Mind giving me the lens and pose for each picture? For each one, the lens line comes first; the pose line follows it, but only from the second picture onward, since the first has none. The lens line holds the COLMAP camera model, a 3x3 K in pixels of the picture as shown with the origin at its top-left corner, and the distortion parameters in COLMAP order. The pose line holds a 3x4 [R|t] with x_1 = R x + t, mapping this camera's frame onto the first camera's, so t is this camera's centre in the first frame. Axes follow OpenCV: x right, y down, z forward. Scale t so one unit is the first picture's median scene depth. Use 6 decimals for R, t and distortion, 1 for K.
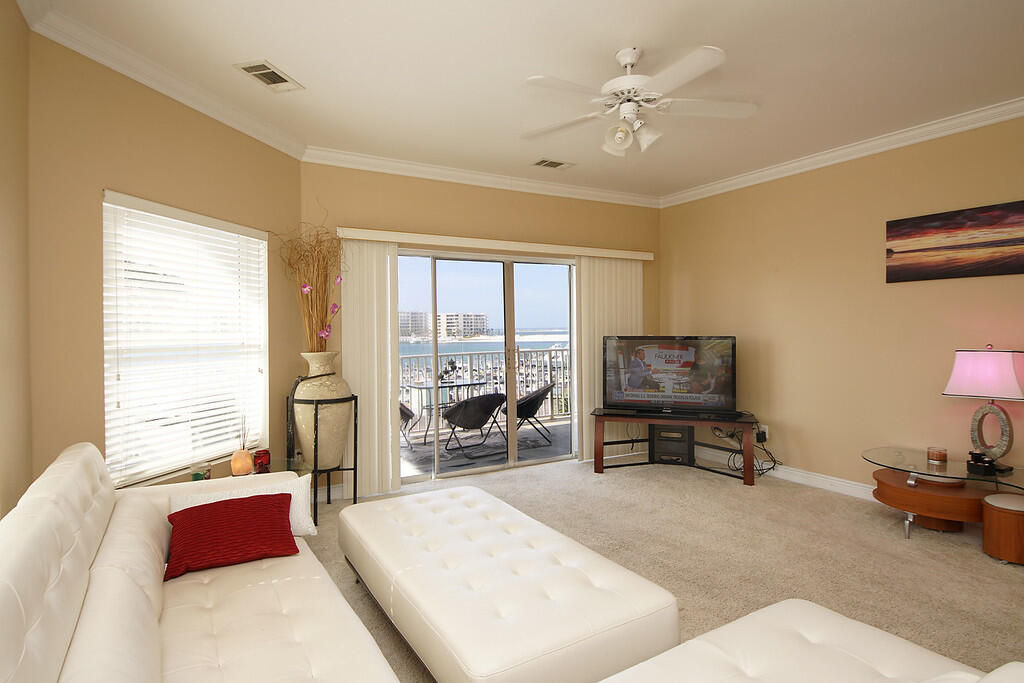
lens RADIAL K [[553.9, 0, 507.6], [0, 553.9, 334.4], [0, 0, 1]] dist [0.015121, -0.003900]
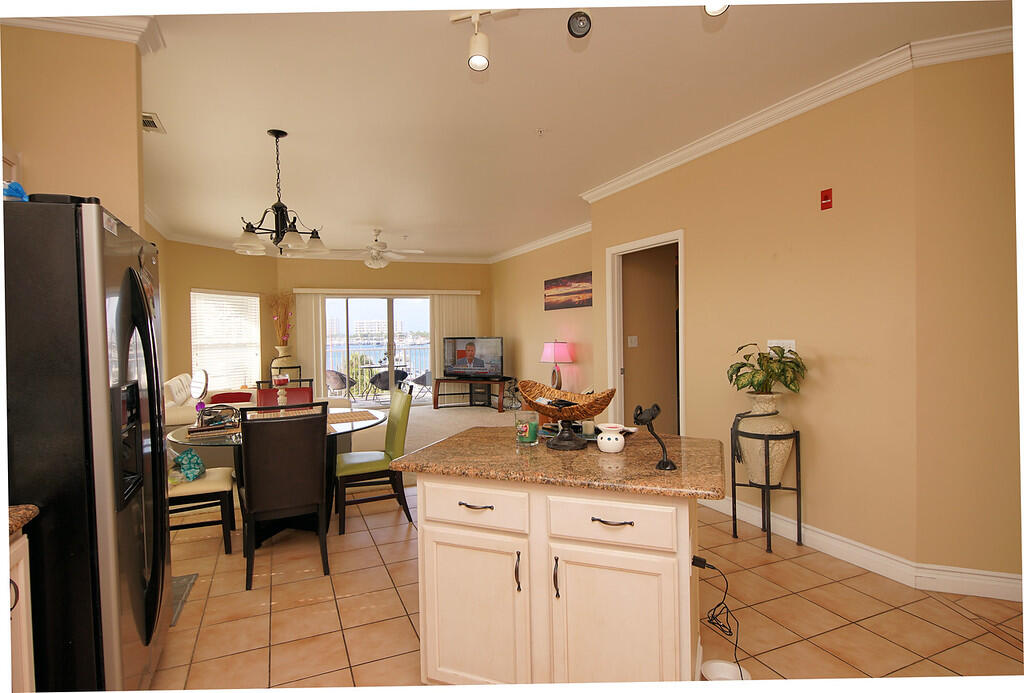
lens RADIAL K [[539.4, 0, 510.4], [0, 539.4, 345.0], [0, 0, 1]] dist [0.004890, 0.000228]
pose [[0.993697, -0.008812, -0.111754, 0.731613], [0.010902, 0.999777, 0.018112, -0.001953], [0.111569, -0.019217, 0.993571, -0.950811]]
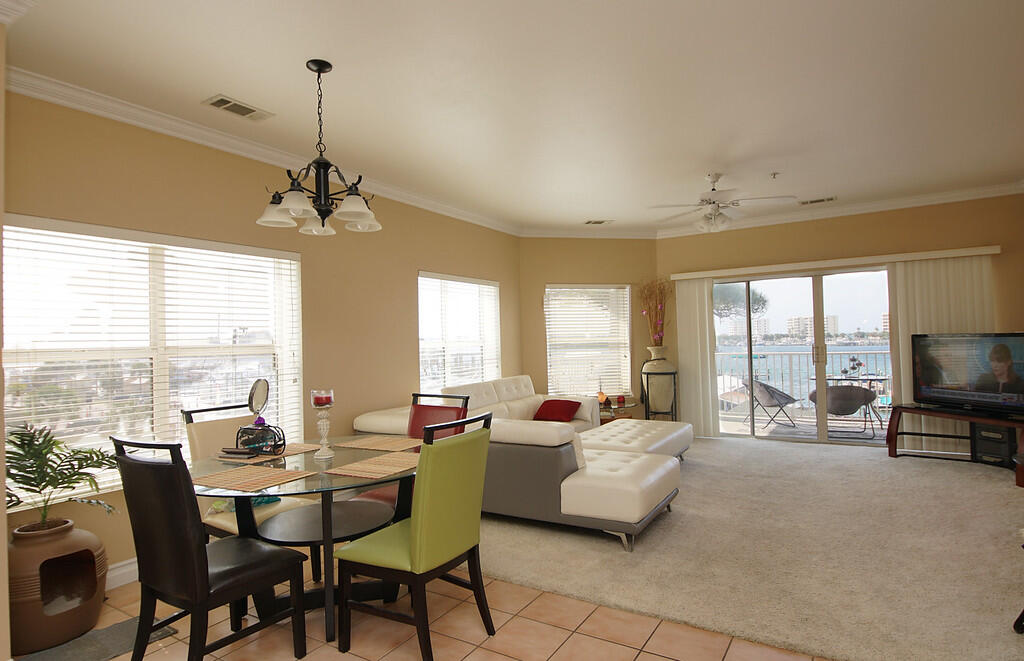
lens RADIAL K [[563.6, 0, 492.0], [0, 563.6, 326.7], [0, 0, 1]] dist [-0.007899, -0.001856]
pose [[0.458367, -0.027817, -0.888328, 0.941217], [0.015143, 0.999609, -0.023488, 0.001199], [0.888634, -0.002685, 0.458609, -0.280820]]
